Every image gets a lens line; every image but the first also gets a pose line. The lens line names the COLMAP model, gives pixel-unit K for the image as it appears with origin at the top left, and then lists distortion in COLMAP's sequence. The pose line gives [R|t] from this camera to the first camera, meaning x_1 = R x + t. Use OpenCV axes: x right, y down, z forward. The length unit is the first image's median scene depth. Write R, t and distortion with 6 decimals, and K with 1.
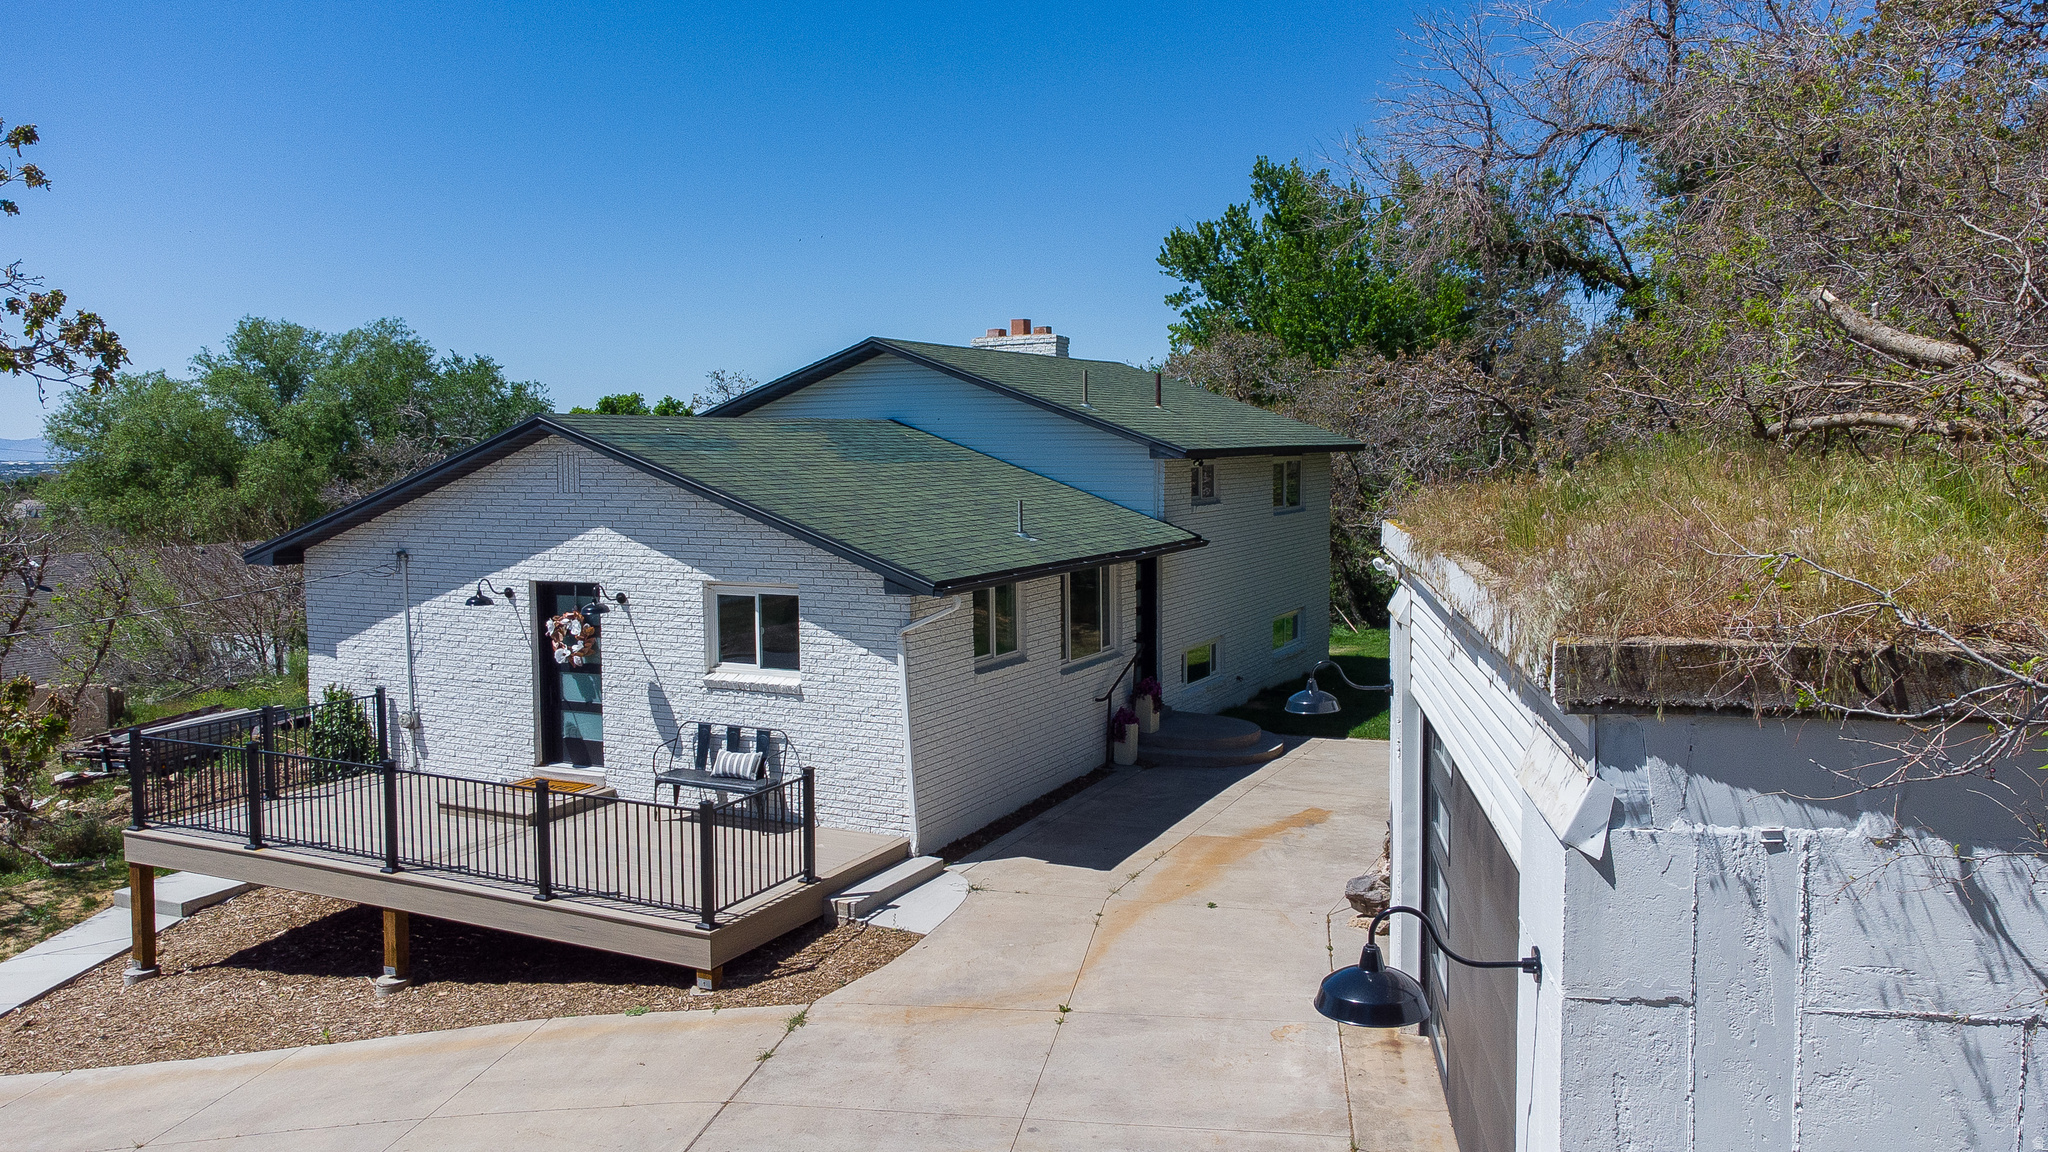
lens RADIAL K [[1507.7, 0, 1024.0], [0, 1507.7, 576.0], [0, 0, 1]] dist [0.042902, 0.007569]
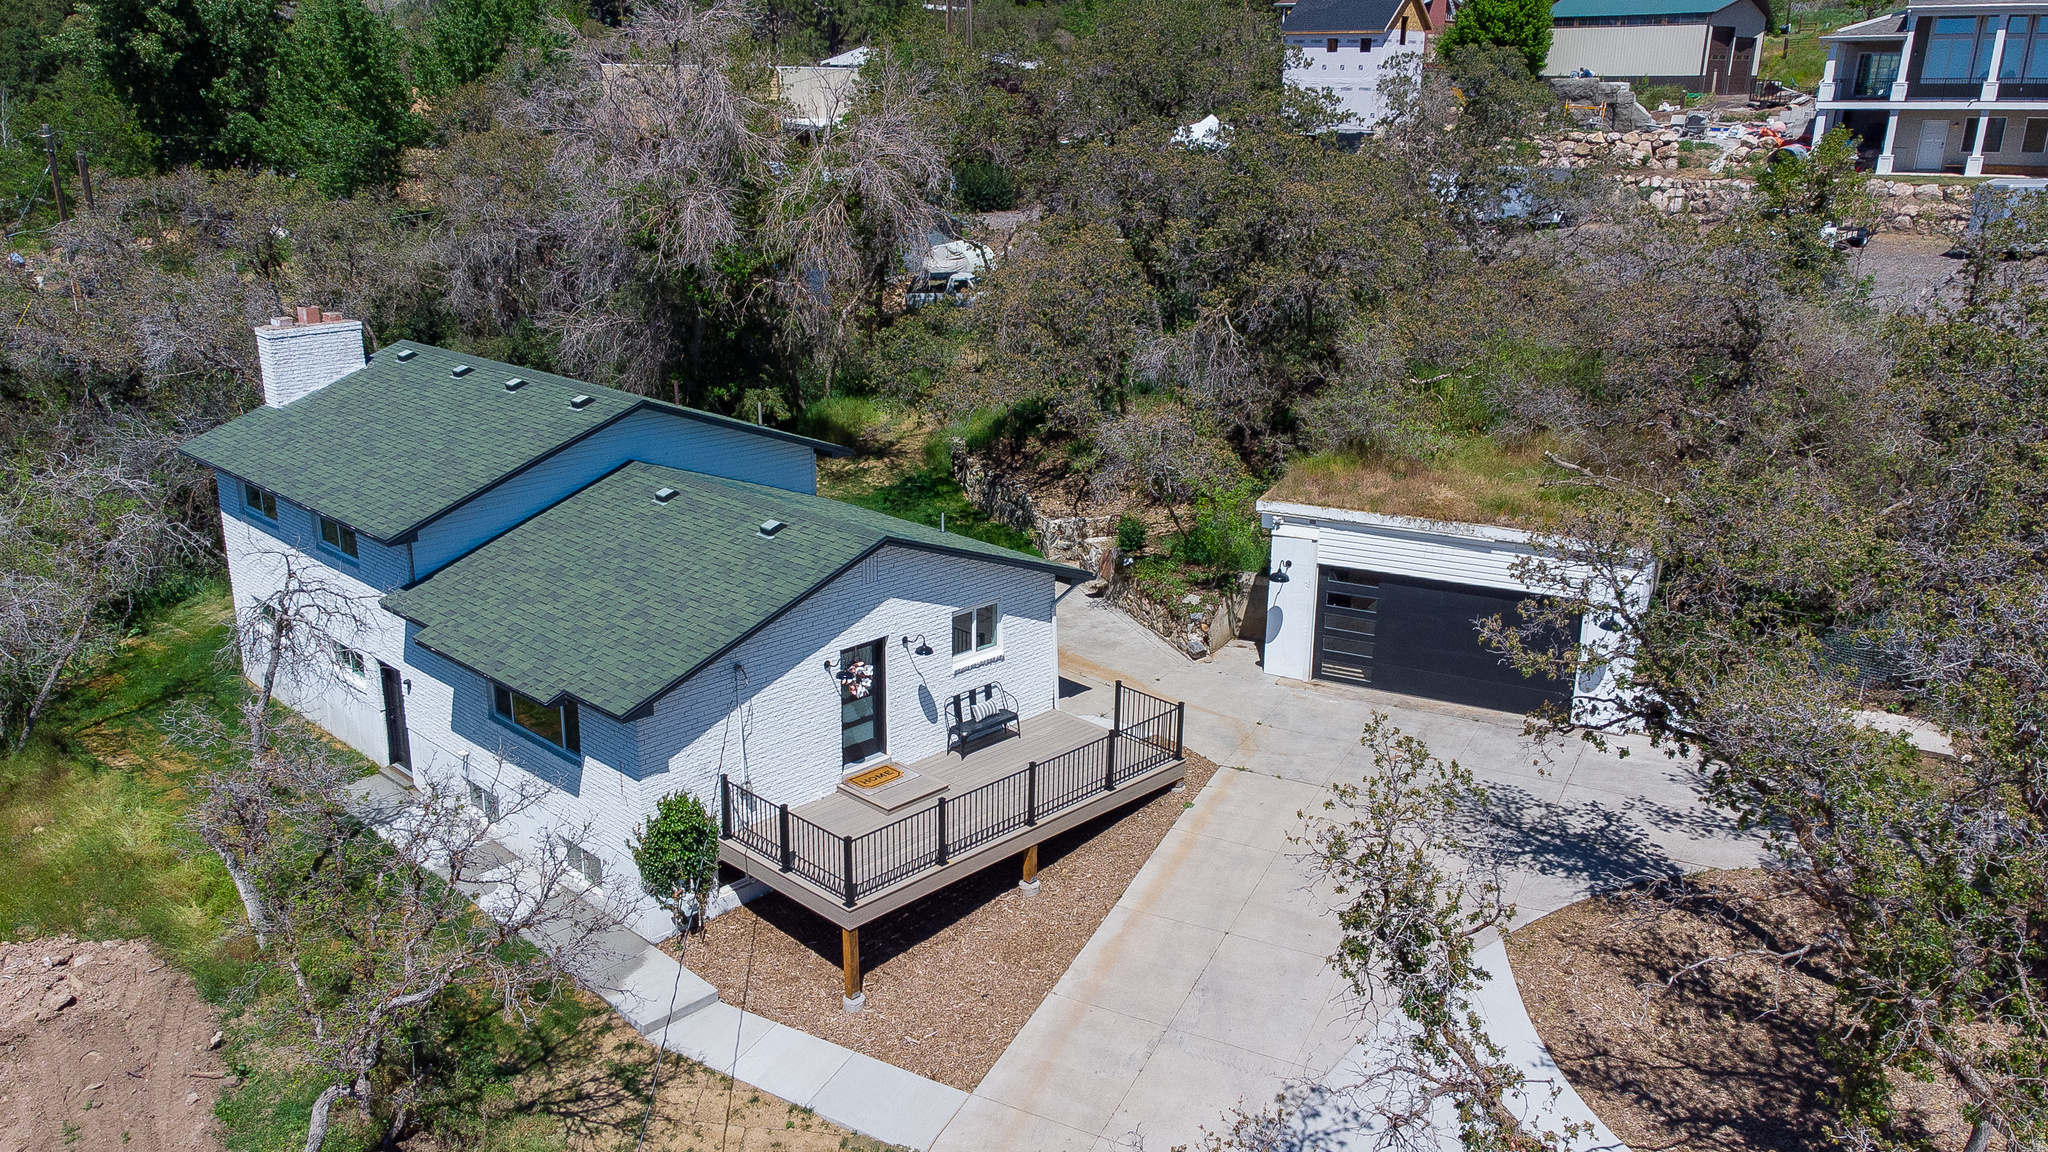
lens RADIAL K [[1583.2, 0, 1027.4], [0, 1583.2, 572.6], [0, 0, 1]] dist [0.046134, 0.007742]
pose [[0.284139, -0.268832, 0.920323, -1.708239], [0.066520, 0.963101, 0.260790, -0.465435], [-0.956473, -0.012881, 0.291537, 0.428592]]
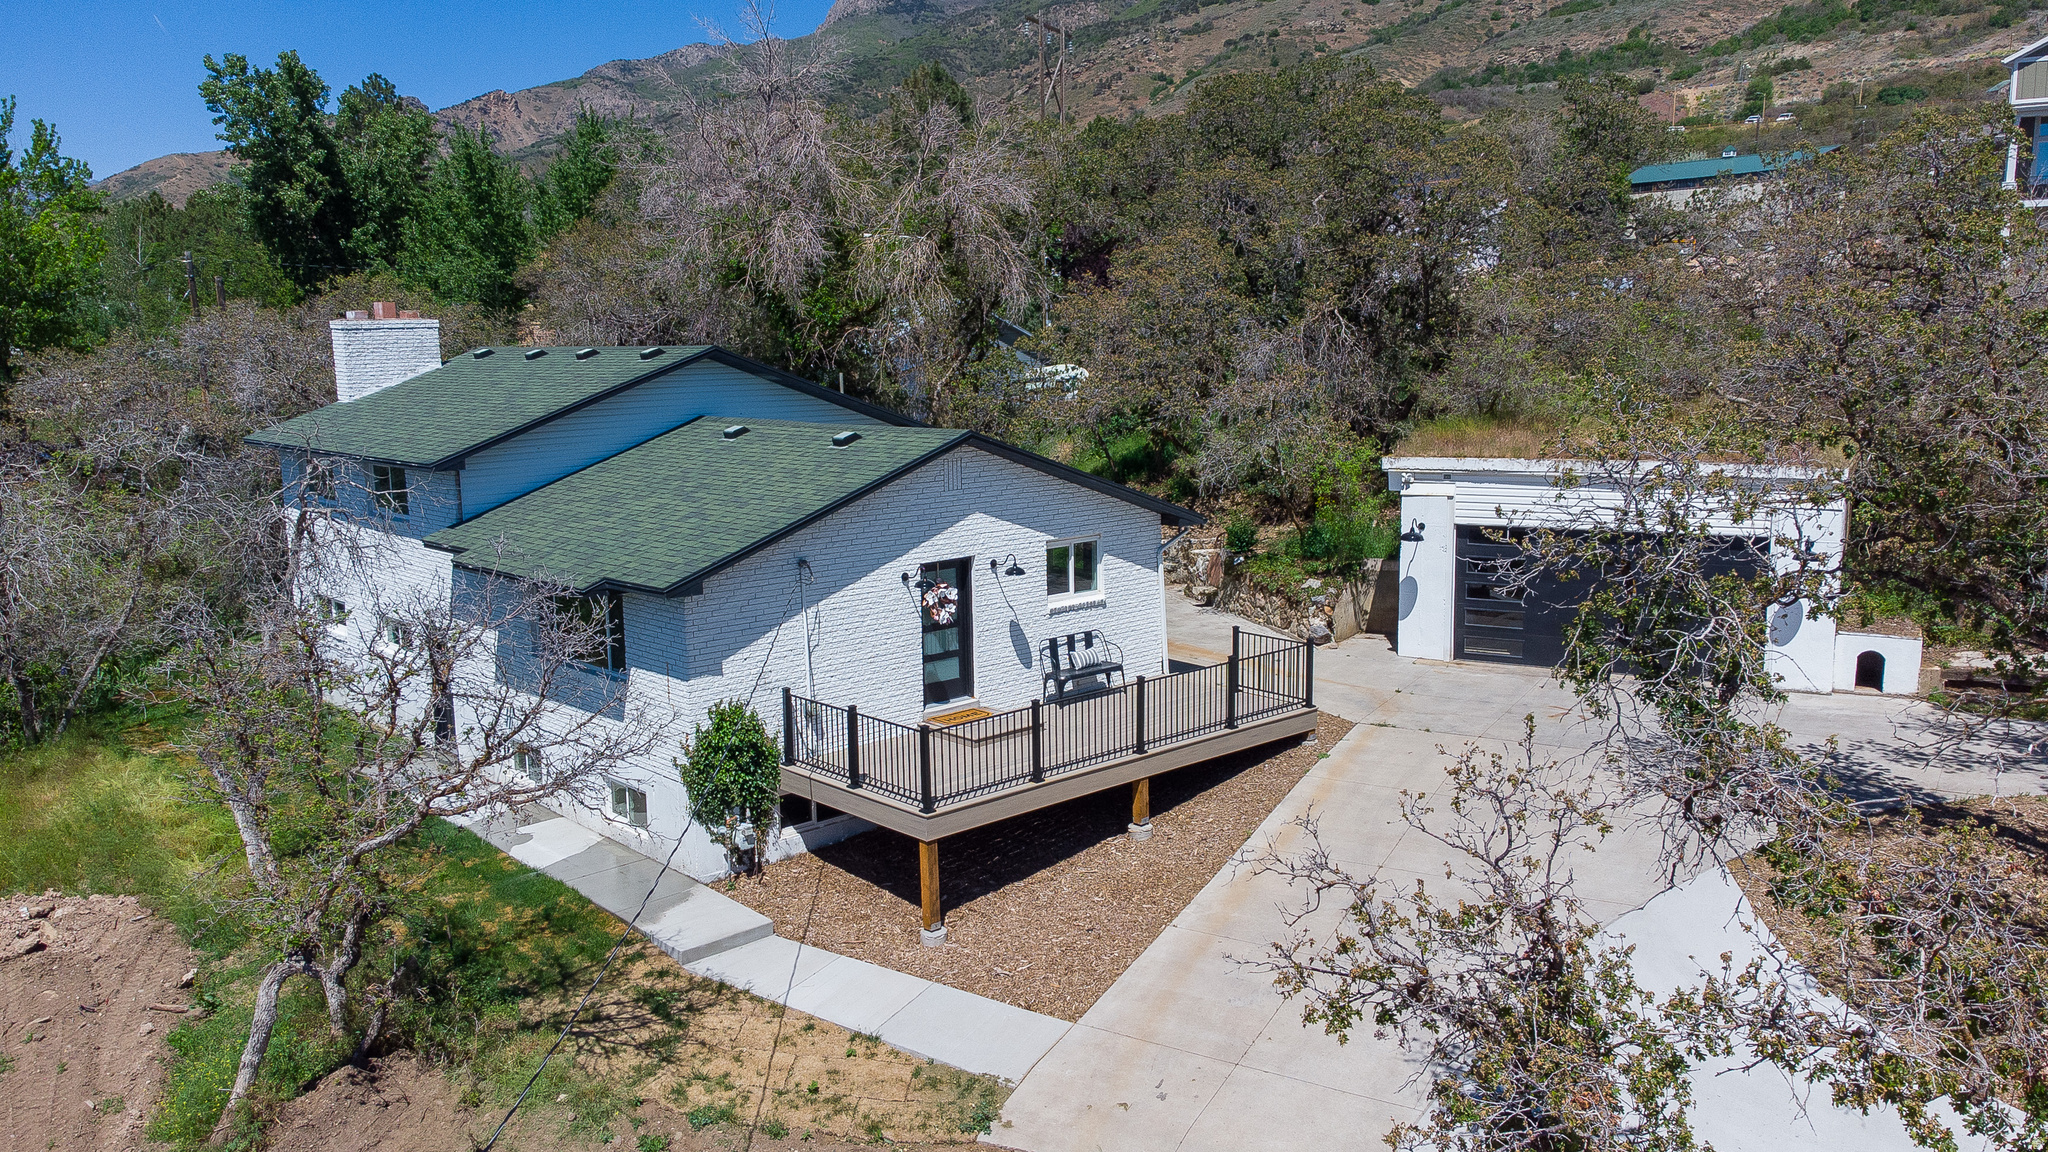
lens RADIAL K [[1514.5, 0, 1025.8], [0, 1514.5, 571.9], [0, 0, 1]] dist [0.052779, -0.003921]
pose [[0.342610, -0.140331, 0.928938, -1.541344], [0.094761, 0.988900, 0.114439, -0.132374], [-0.934687, 0.048819, 0.352105, 0.508208]]
